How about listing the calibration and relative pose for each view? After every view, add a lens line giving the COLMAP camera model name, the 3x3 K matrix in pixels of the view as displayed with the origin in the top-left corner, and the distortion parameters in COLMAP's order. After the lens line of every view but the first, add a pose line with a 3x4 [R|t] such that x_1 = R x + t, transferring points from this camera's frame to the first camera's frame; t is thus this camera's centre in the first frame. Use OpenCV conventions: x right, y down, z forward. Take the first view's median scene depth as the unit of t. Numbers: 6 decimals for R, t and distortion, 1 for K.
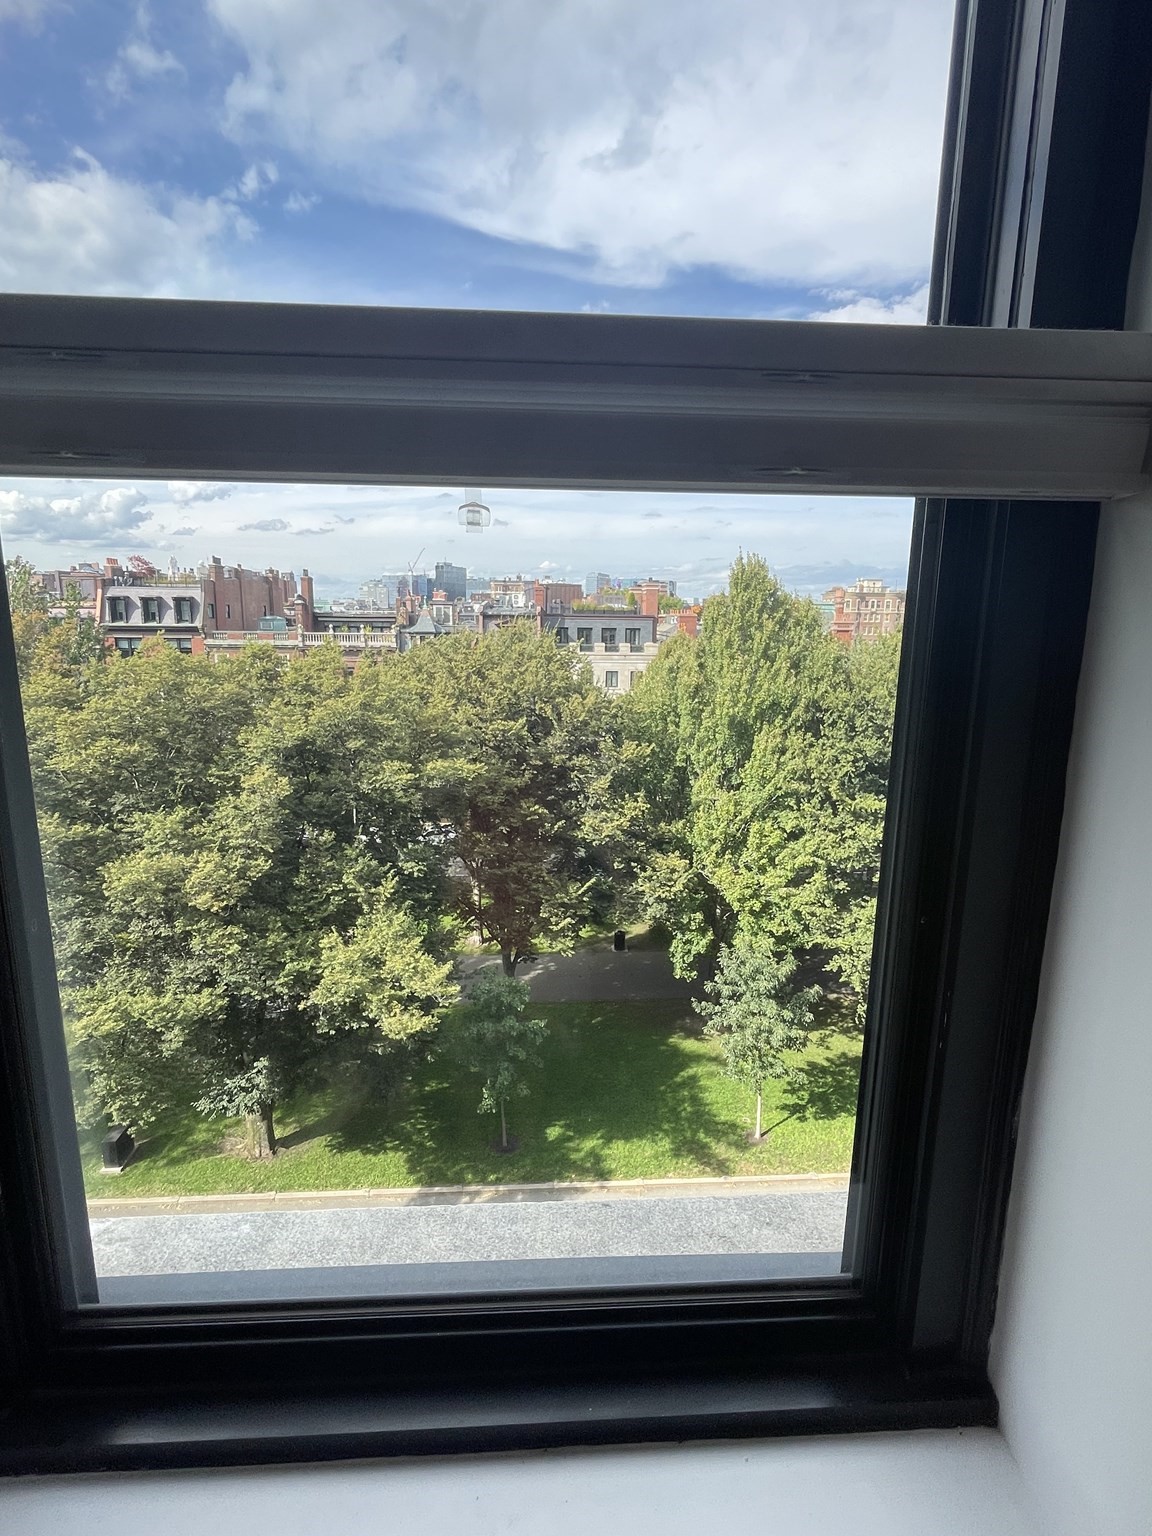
lens RADIAL K [[767.1, 0, 591.4], [0, 767.1, 772.8], [0, 0, 1]] dist [-0.000960, -0.000112]
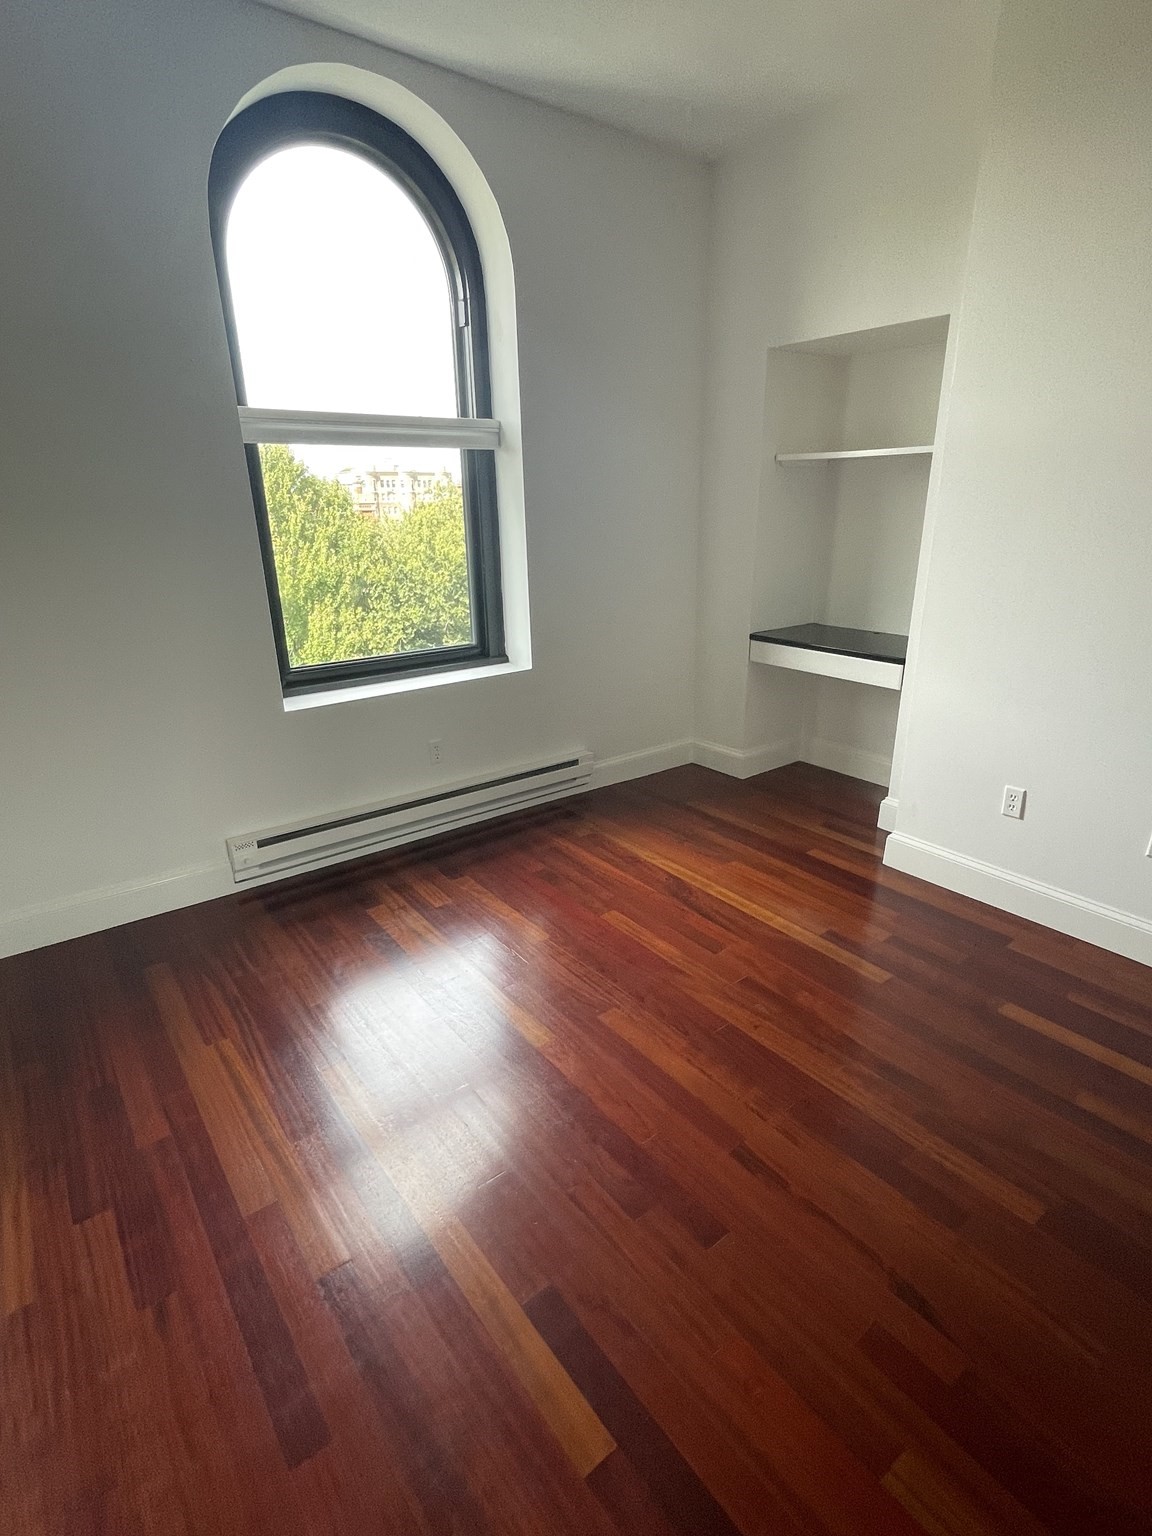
lens RADIAL K [[767.1, 0, 591.4], [0, 767.1, 772.8], [0, 0, 1]] dist [-0.000960, -0.000112]
pose [[0.830731, -0.209622, 0.515699, -0.051337], [0.133905, 0.974439, 0.180386, 0.023628], [-0.540330, -0.080798, 0.837565, -0.104004]]
